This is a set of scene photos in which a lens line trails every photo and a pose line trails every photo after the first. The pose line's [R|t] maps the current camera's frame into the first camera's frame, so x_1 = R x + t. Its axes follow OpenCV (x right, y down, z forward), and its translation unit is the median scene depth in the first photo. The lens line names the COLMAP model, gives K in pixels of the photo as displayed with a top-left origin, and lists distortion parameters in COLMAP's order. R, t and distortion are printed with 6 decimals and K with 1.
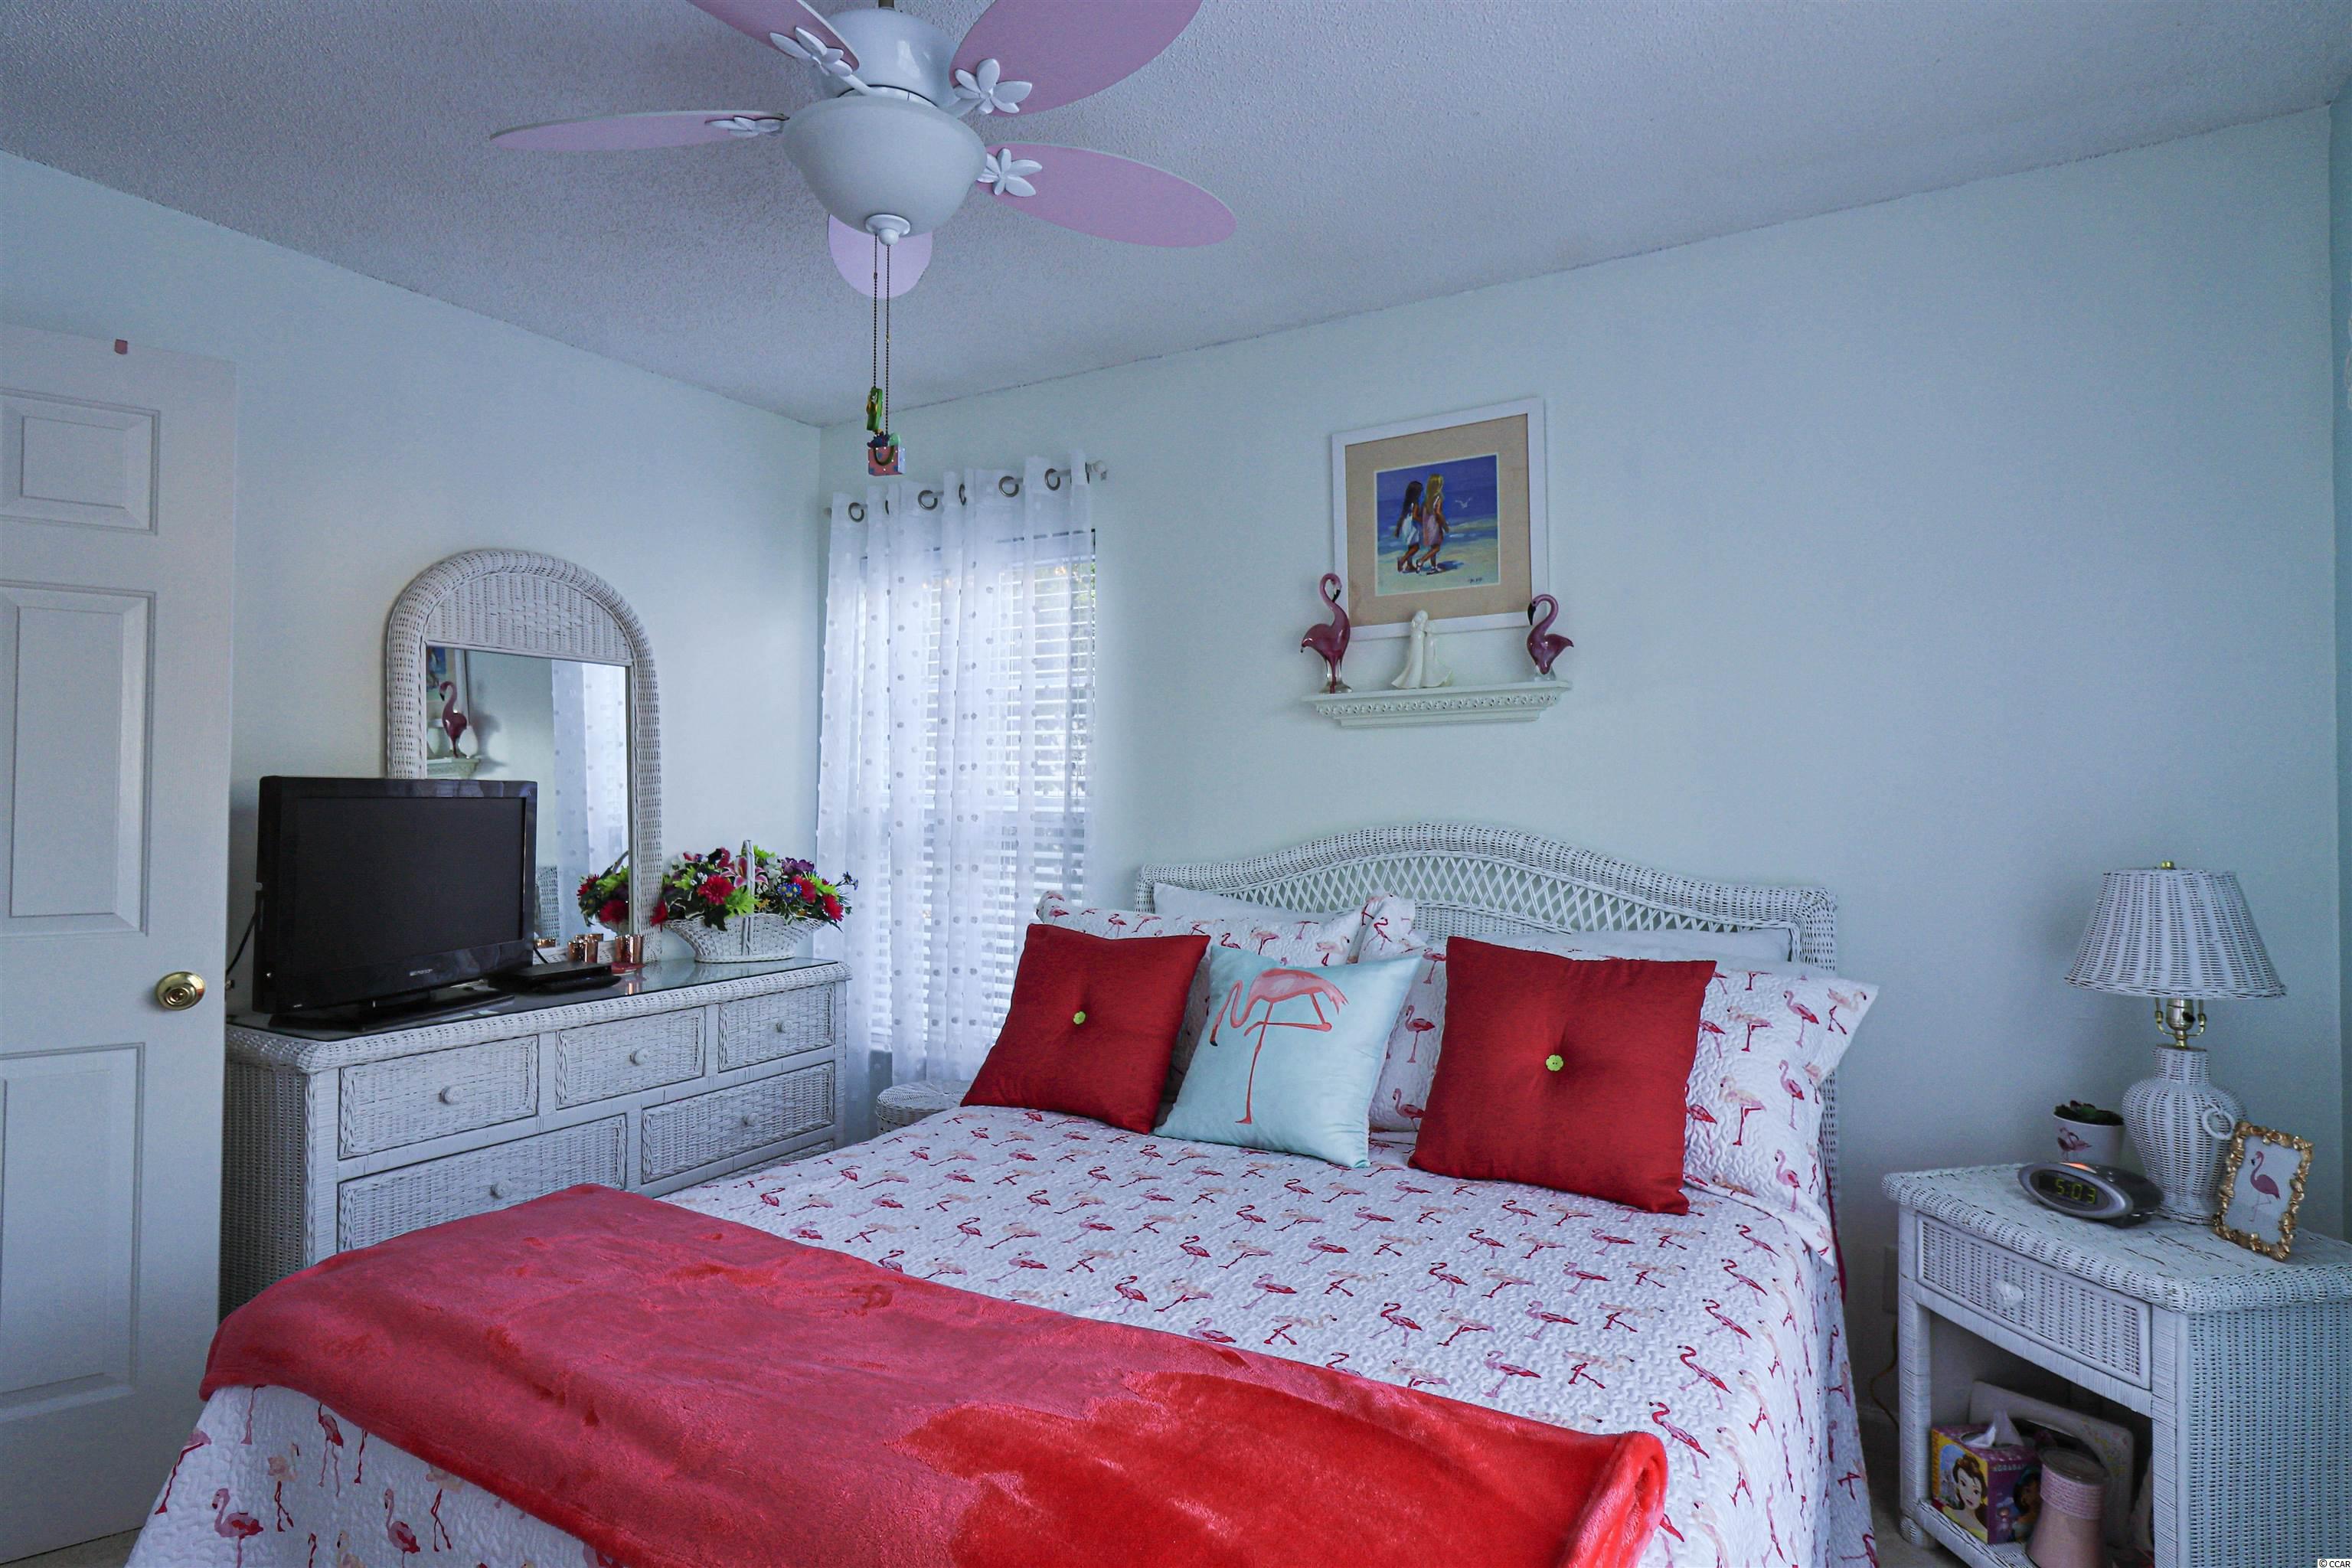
lens RADIAL K [[1226.5, 0, 1182.3], [0, 1226.5, 789.0], [0, 0, 1]] dist [0.002688, -0.000278]
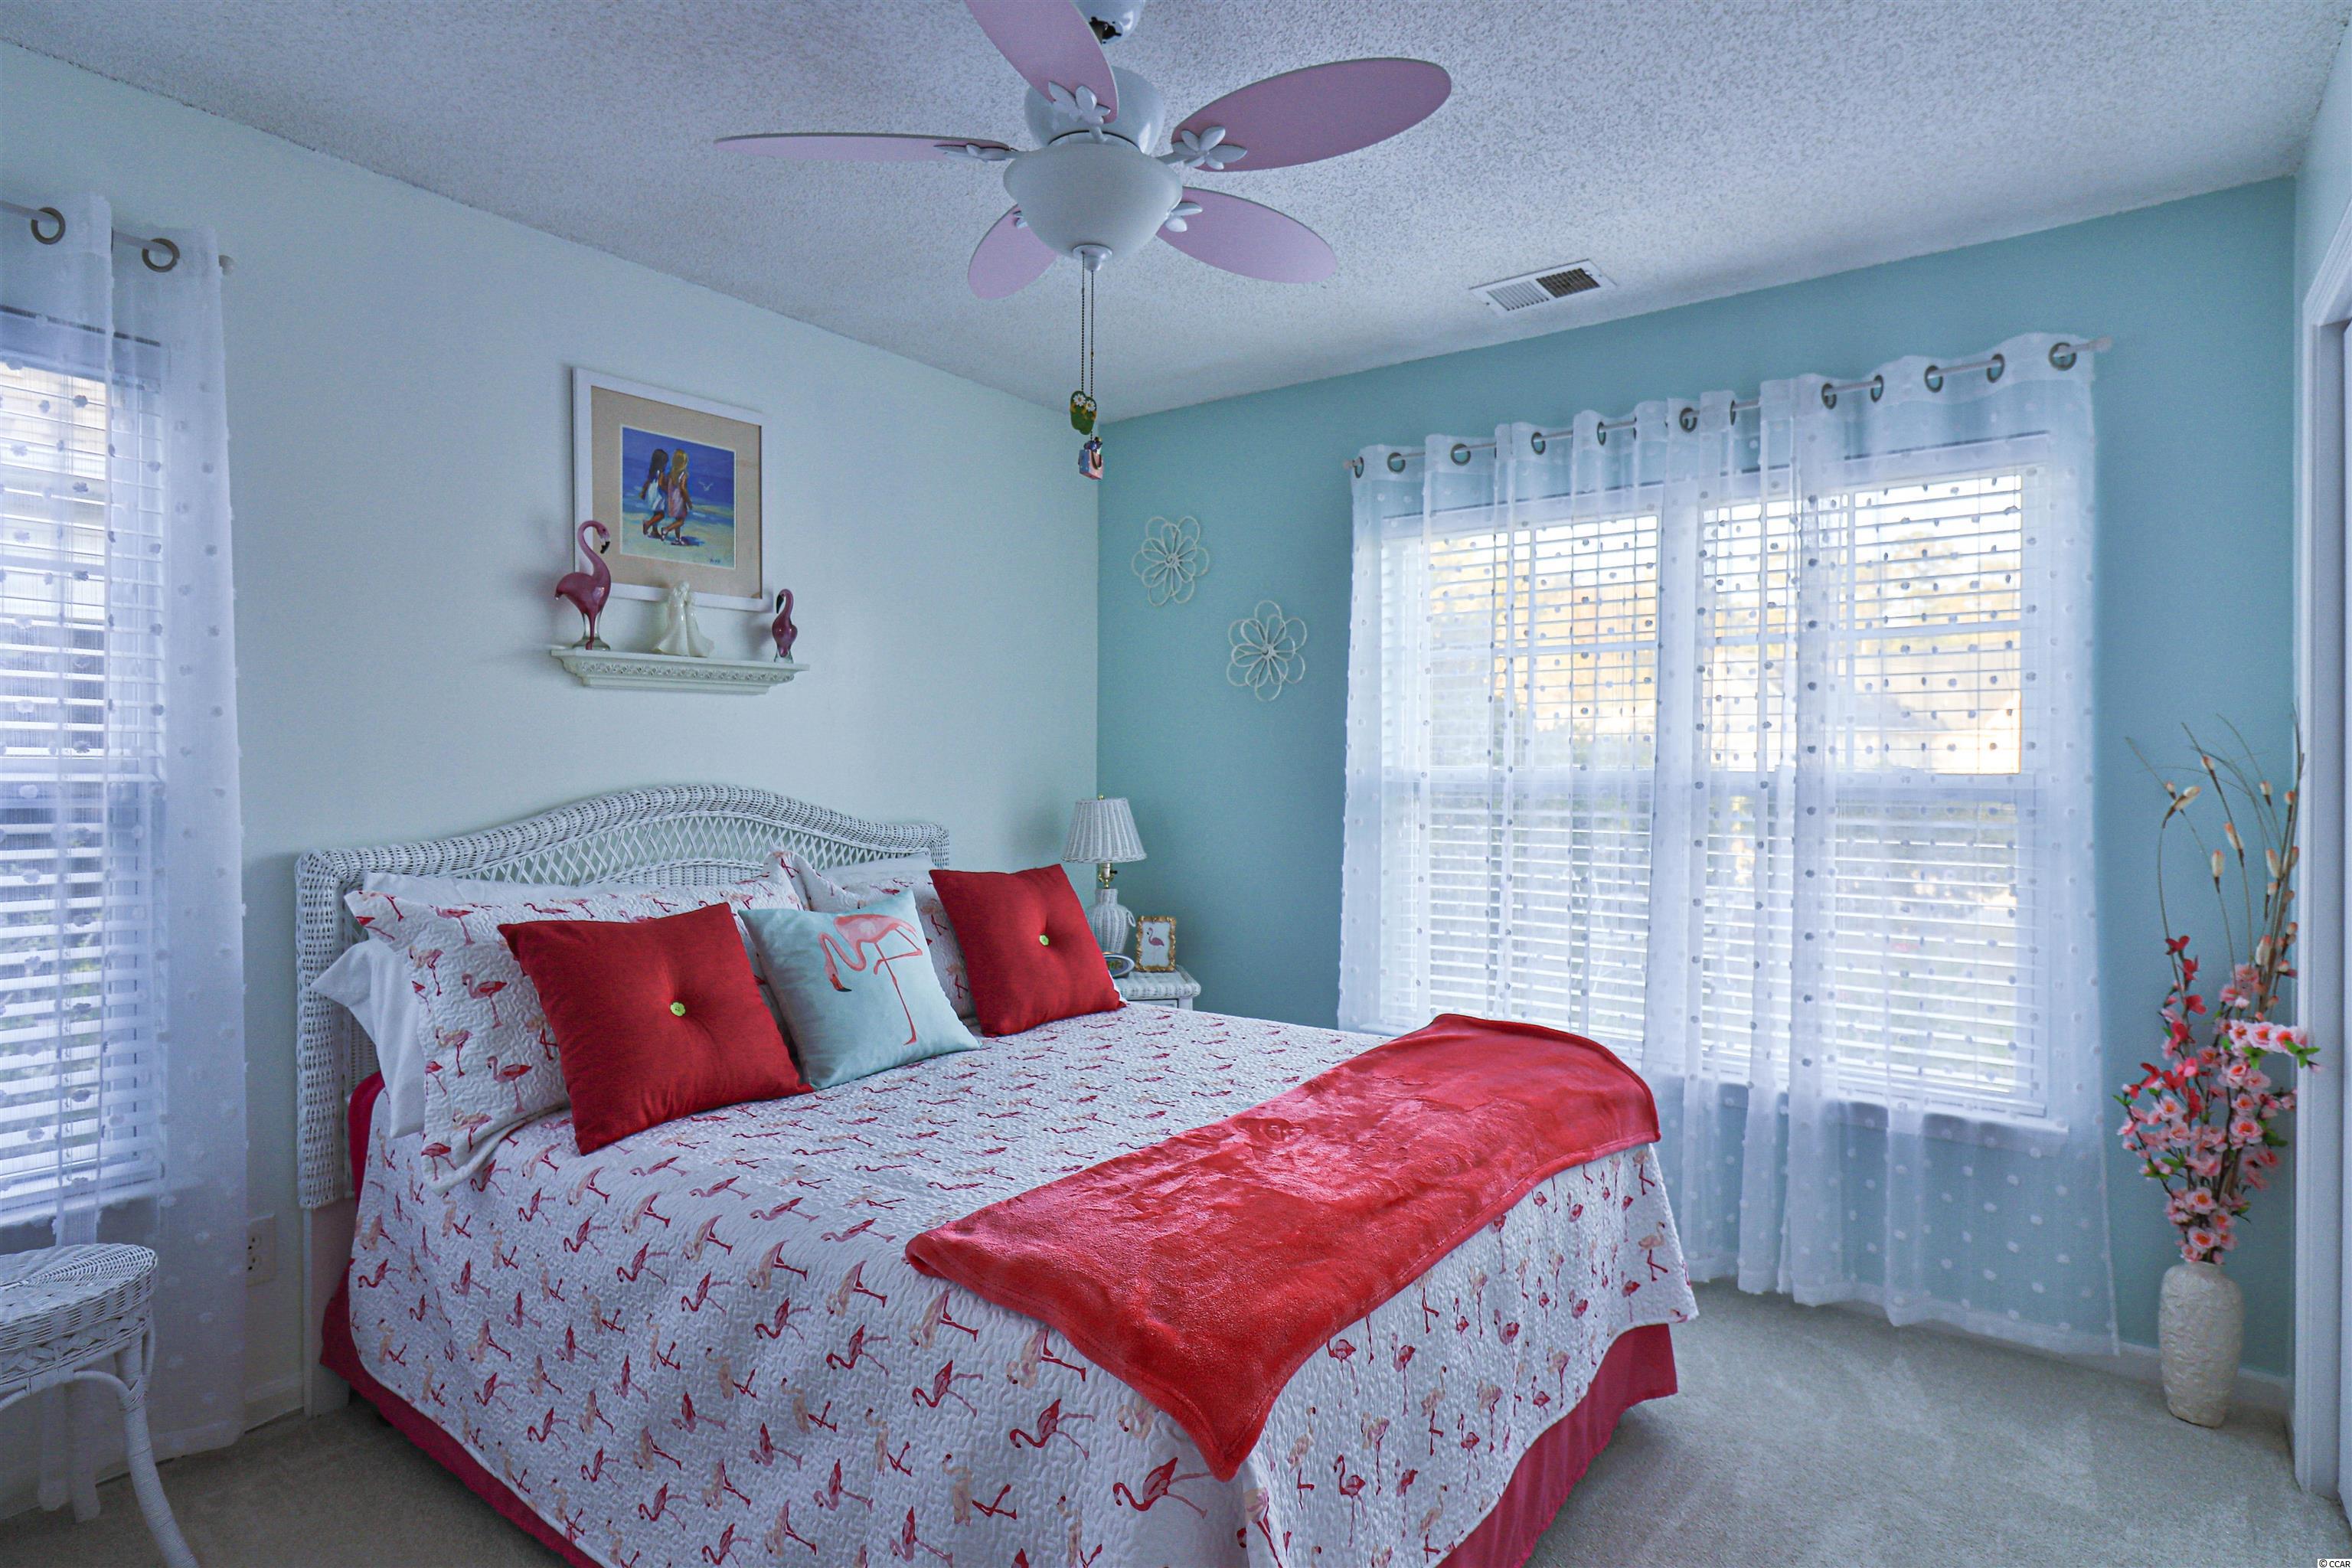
lens RADIAL K [[1226.5, 0, 1181.5], [0, 1226.5, 776.6], [0, 0, 1]] dist [0.002688, -0.000278]
pose [[0.103823, -0.008150, 0.994562, -0.791675], [-0.003361, 0.999958, 0.008545, 0.010049], [-0.994590, -0.004230, 0.103791, 0.471441]]
